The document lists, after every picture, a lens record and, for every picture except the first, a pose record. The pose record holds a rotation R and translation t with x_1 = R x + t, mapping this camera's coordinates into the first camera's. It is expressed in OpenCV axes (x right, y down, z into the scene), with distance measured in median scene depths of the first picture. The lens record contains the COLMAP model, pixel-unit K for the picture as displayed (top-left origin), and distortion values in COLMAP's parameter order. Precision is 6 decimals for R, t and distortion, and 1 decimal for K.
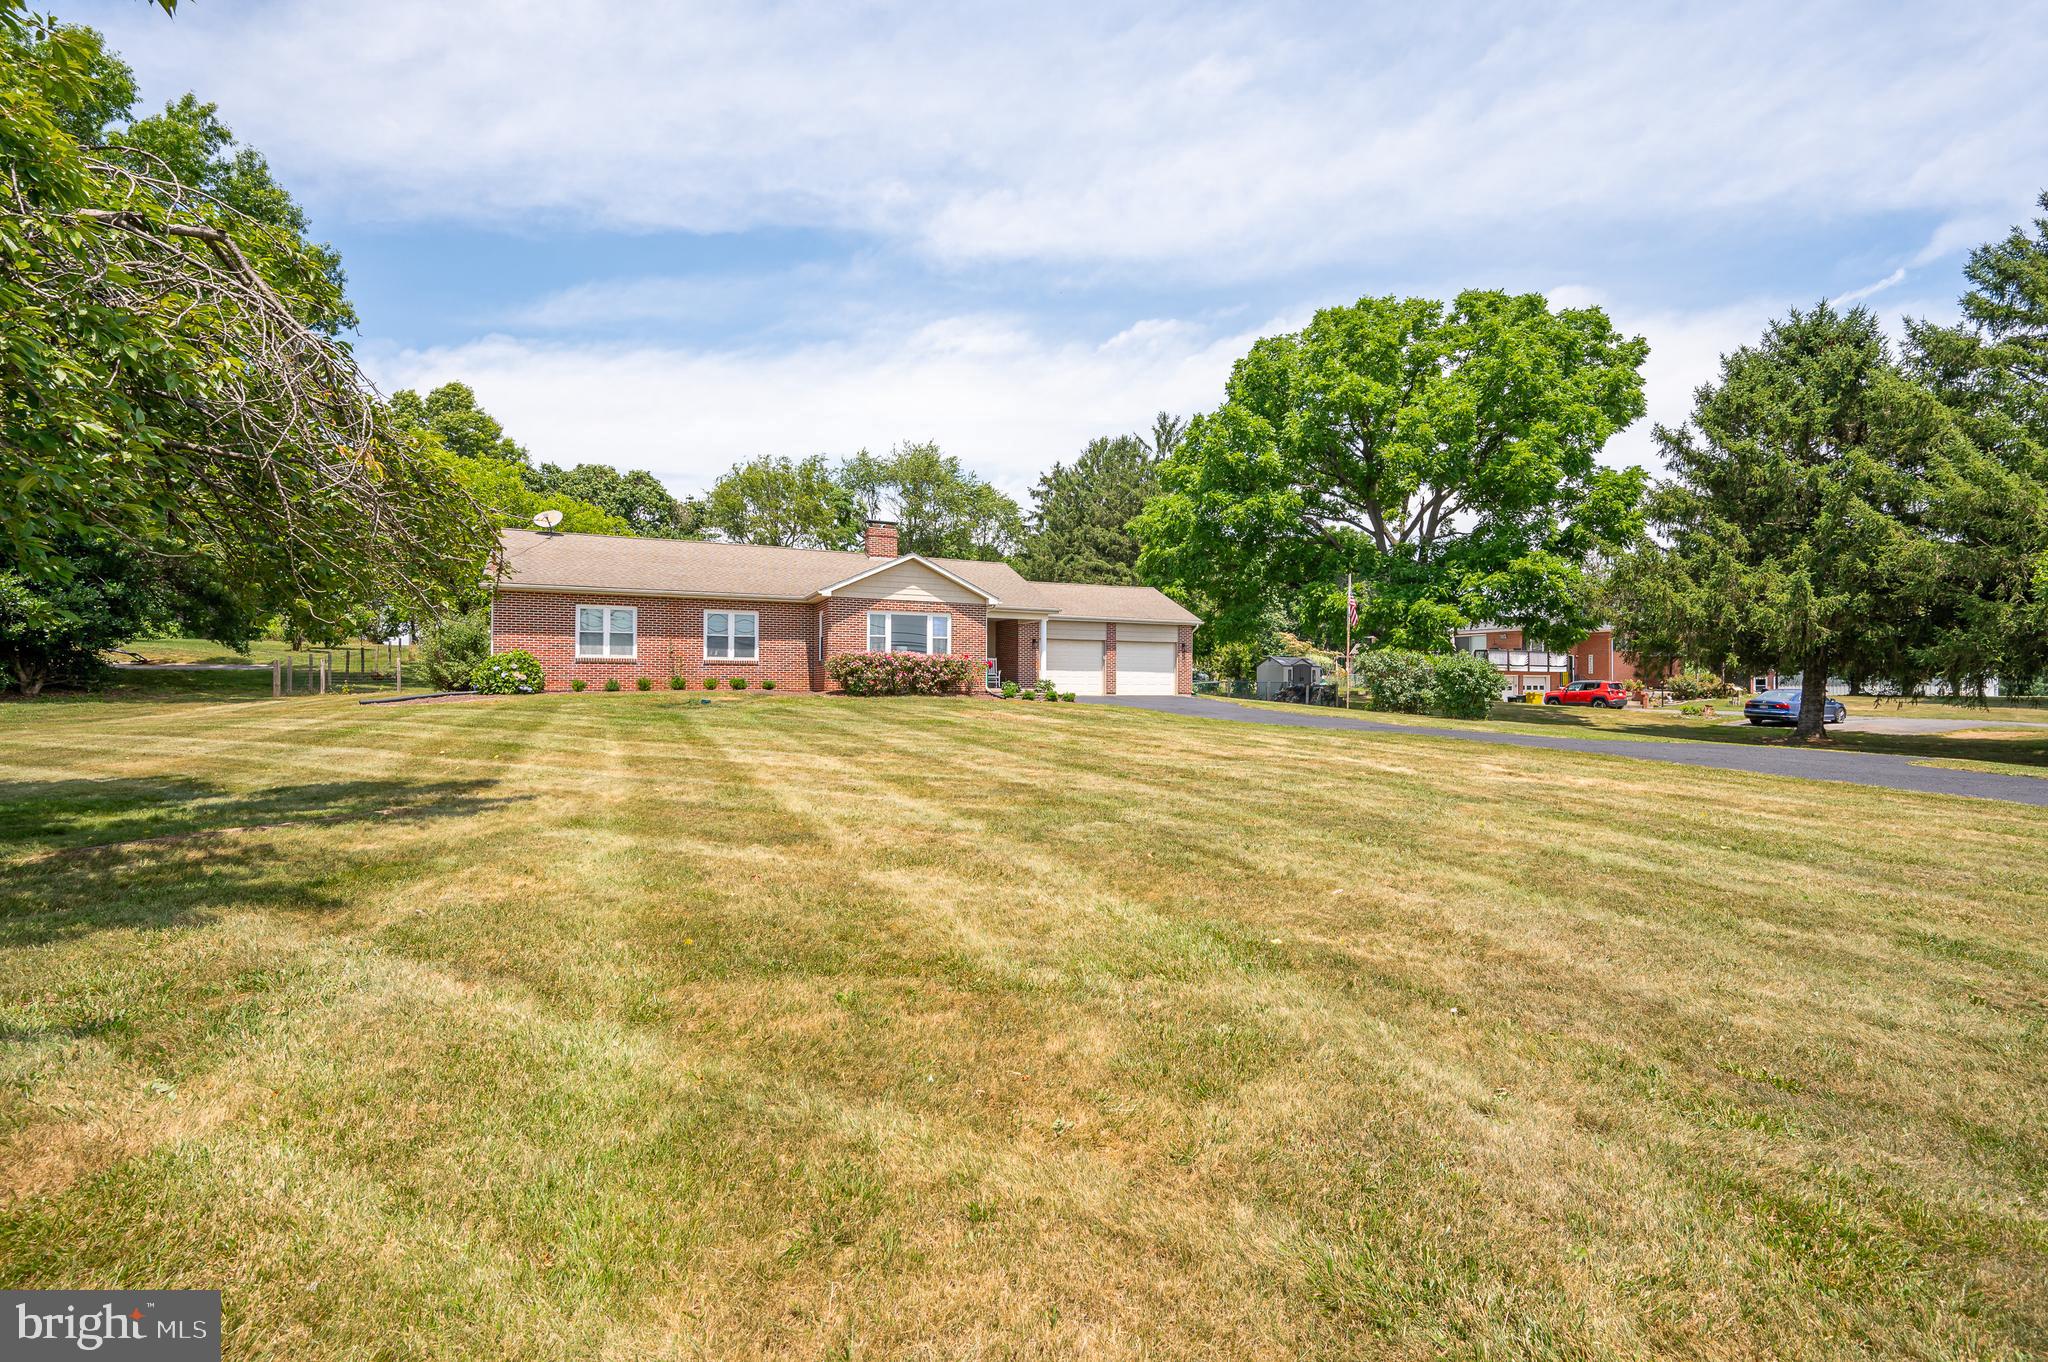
lens RADIAL K [[932.1, 0, 1017.9], [0, 932.1, 682.6], [0, 0, 1]] dist [-0.000969, -0.000690]
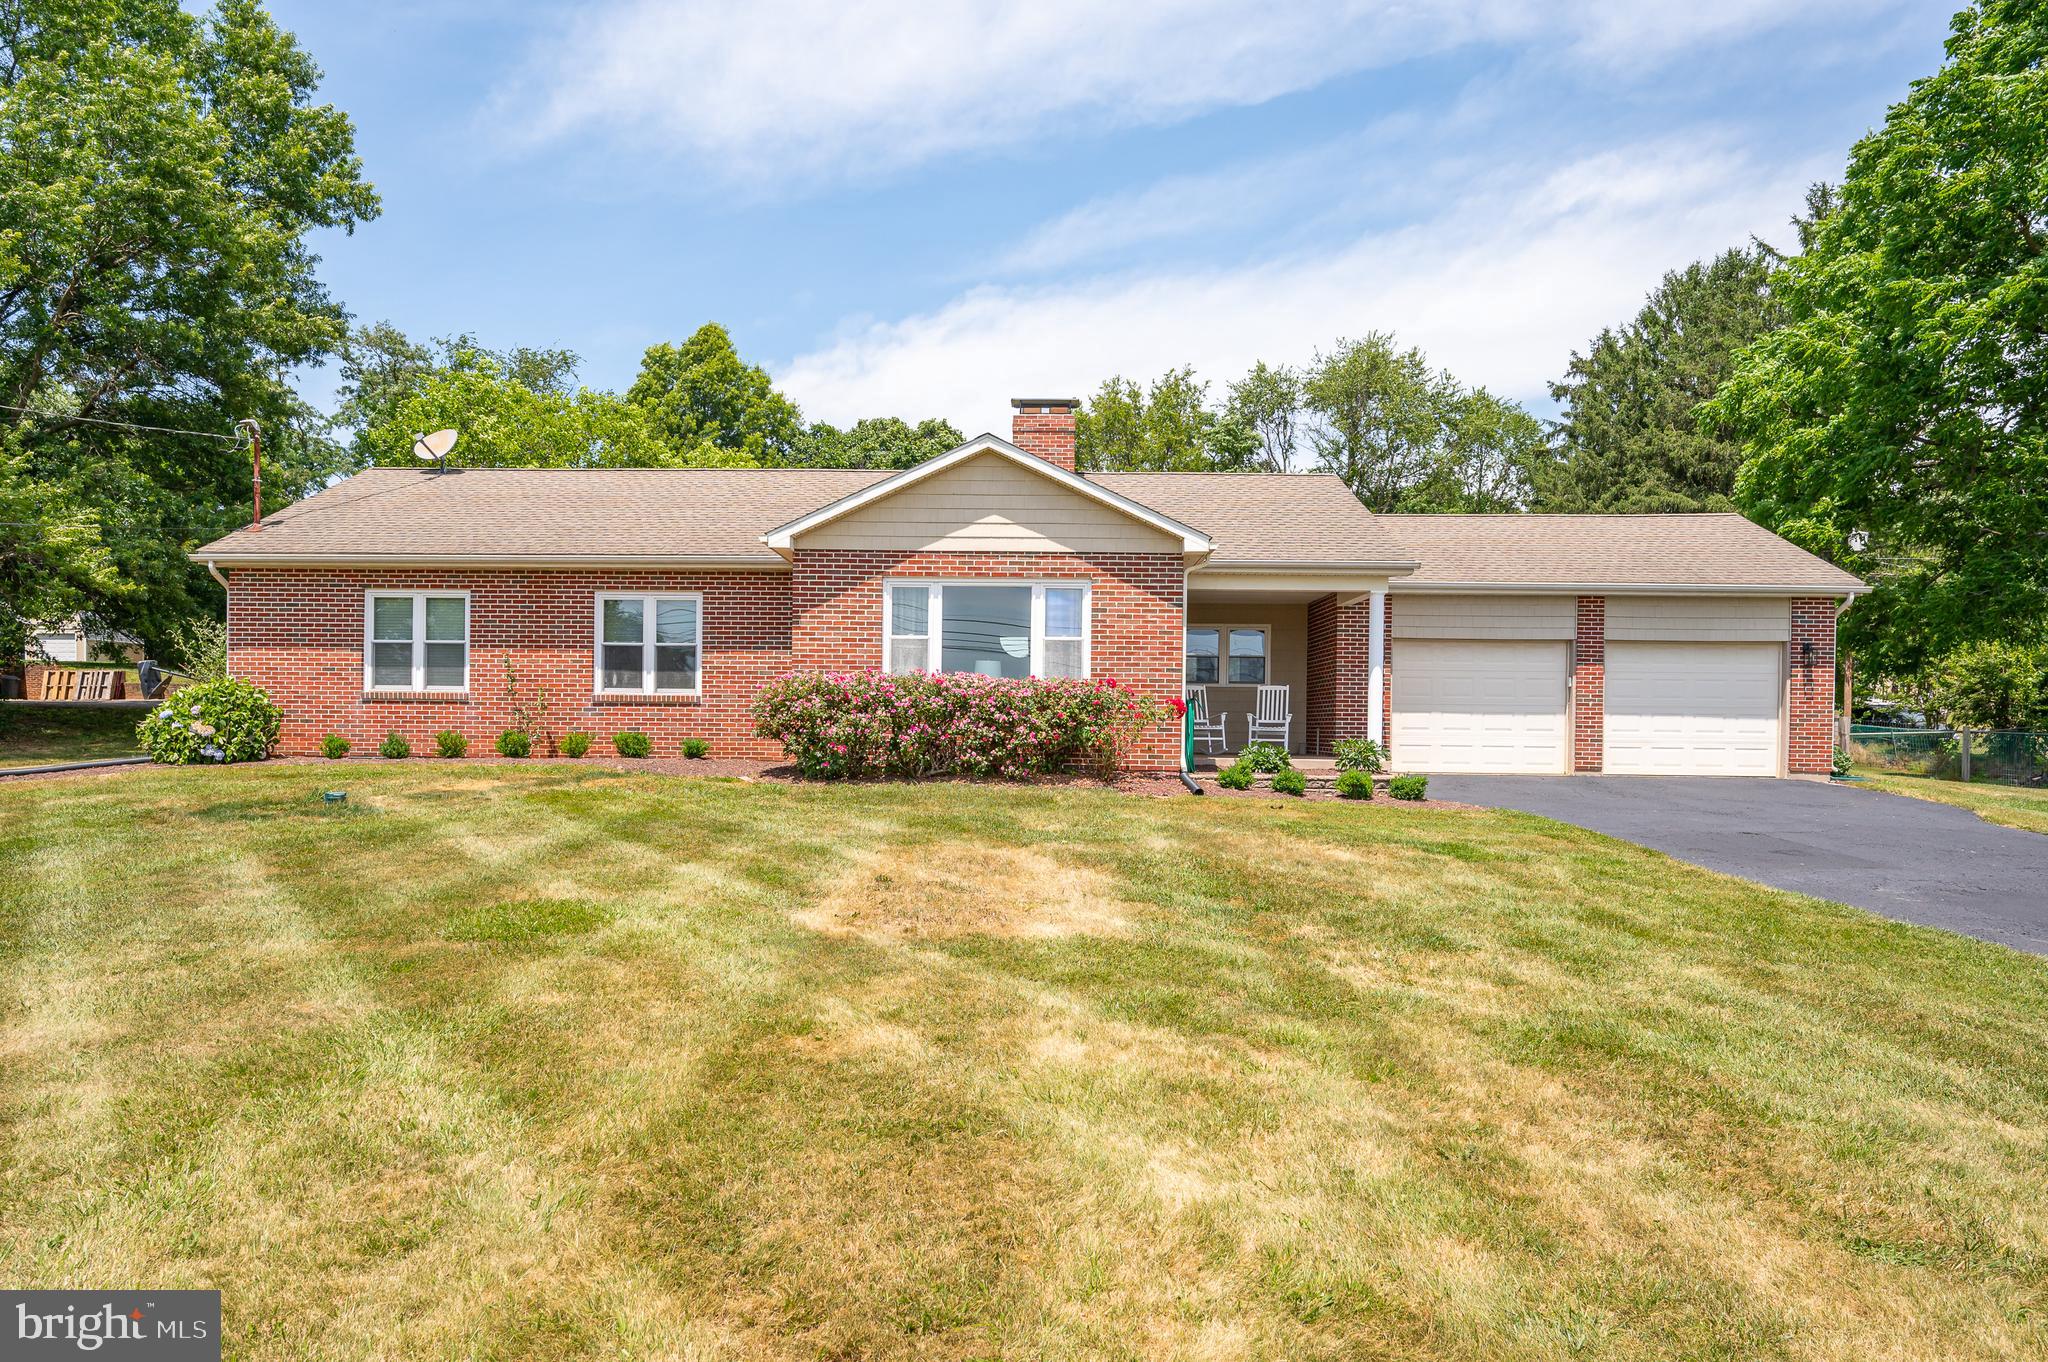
lens RADIAL K [[1229.3, 0, 973.8], [0, 1229.3, 732.9], [0, 0, 1]] dist [-0.007738, -0.001831]
pose [[0.889436, 0.010990, -0.456927, 0.105887], [-0.004582, 0.999875, 0.015130, -0.011410], [0.457036, -0.011364, 0.889375, 0.398460]]
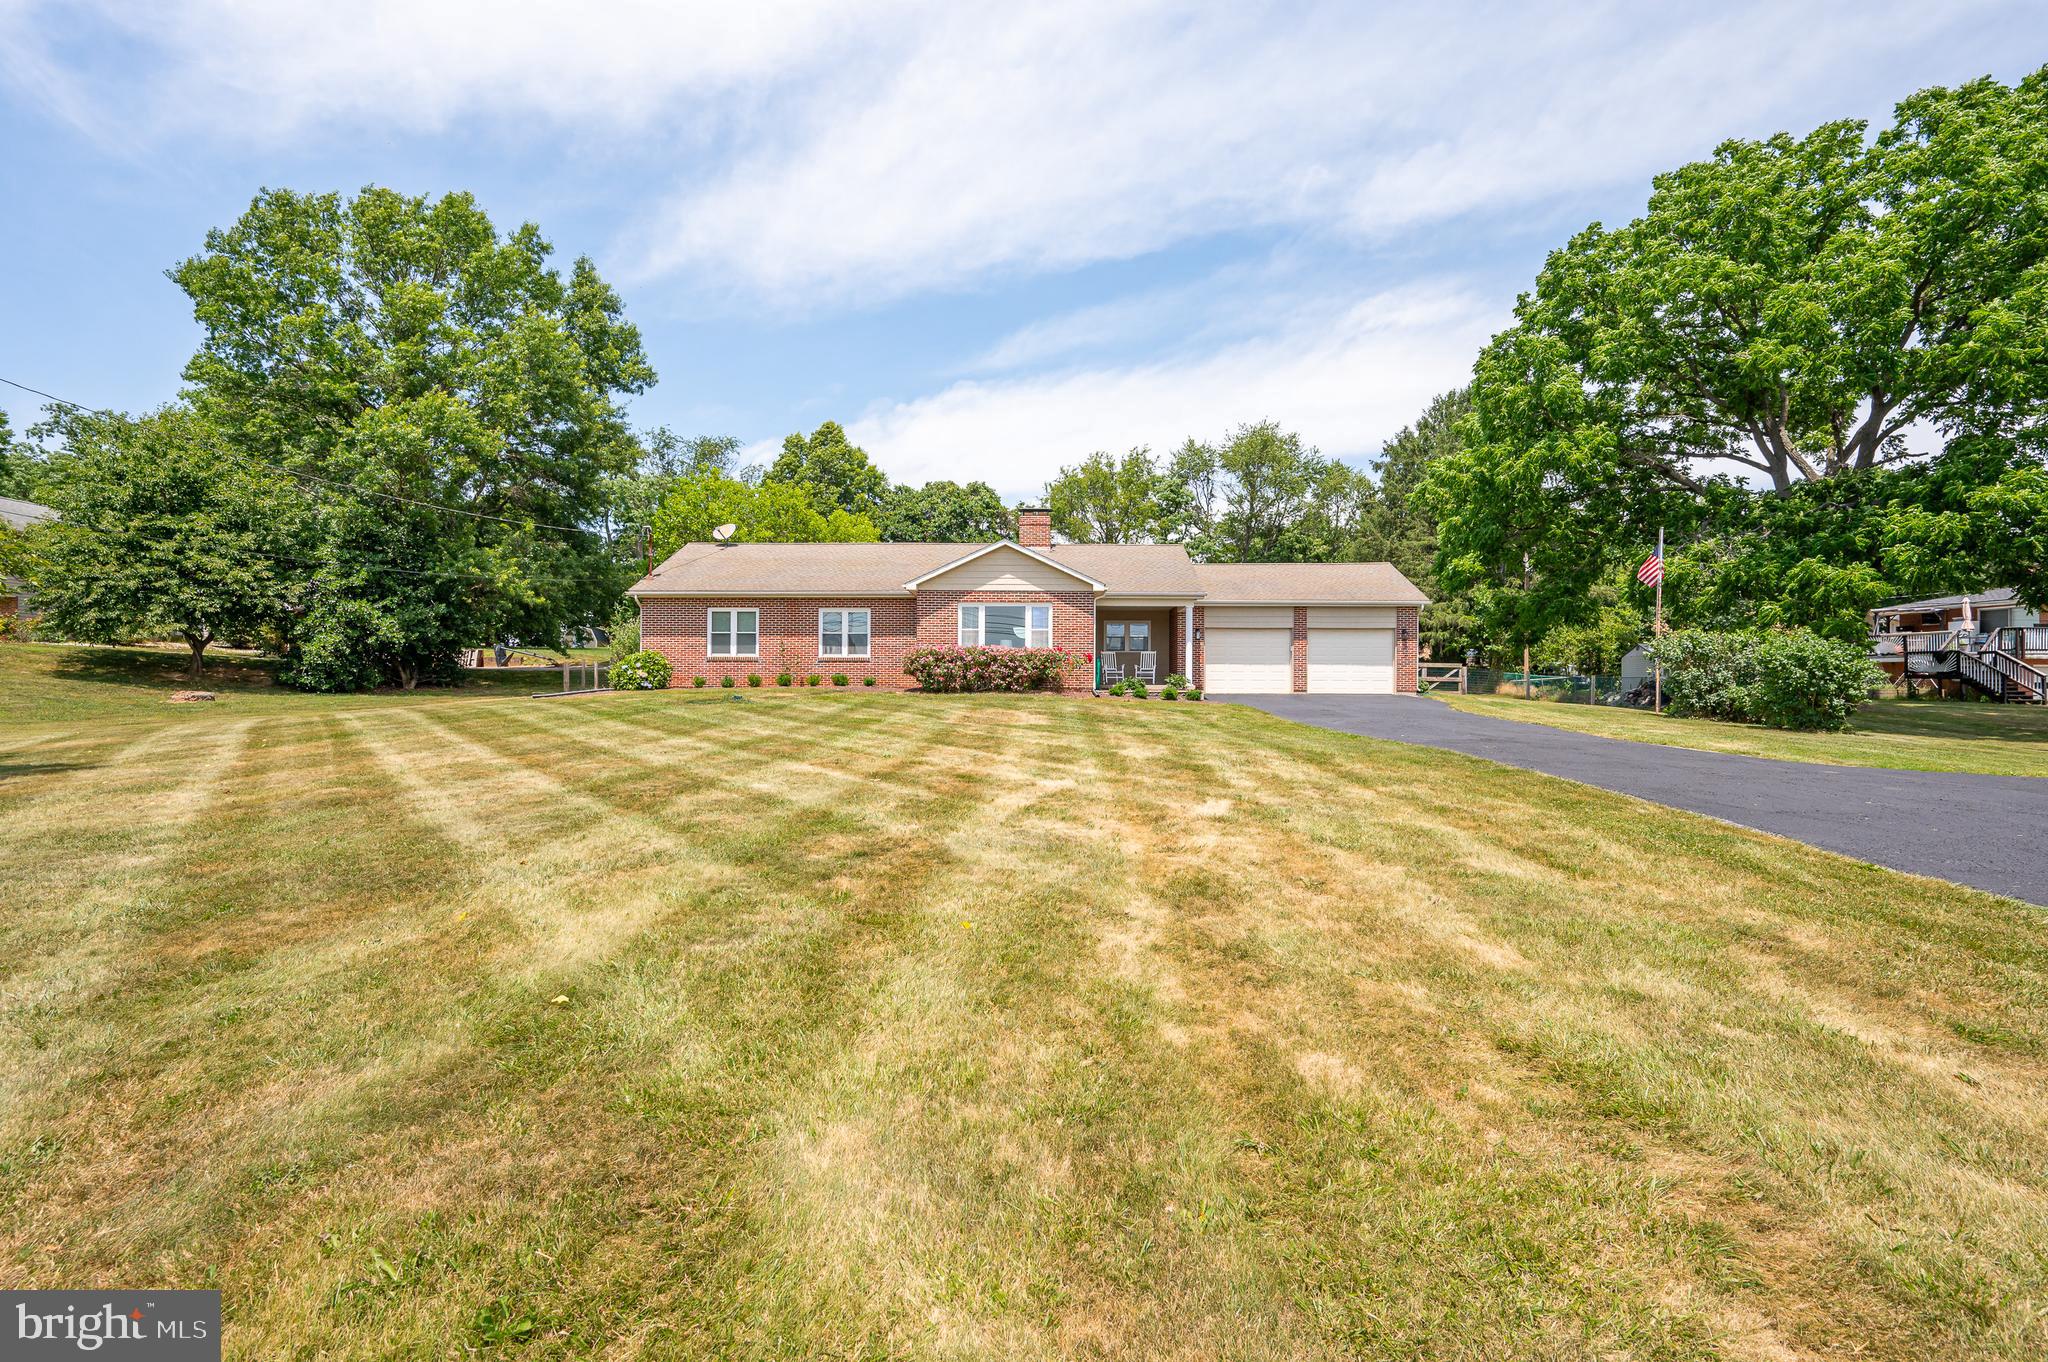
lens RADIAL K [[922.6, 0, 1021.1], [0, 922.6, 689.1], [0, 0, 1]] dist [-0.001224, -0.000289]
pose [[0.897052, 0.001621, -0.441923, 0.242644], [0.002754, 0.999953, 0.009258, 0.001562], [0.441917, -0.009522, 0.897005, 0.142490]]
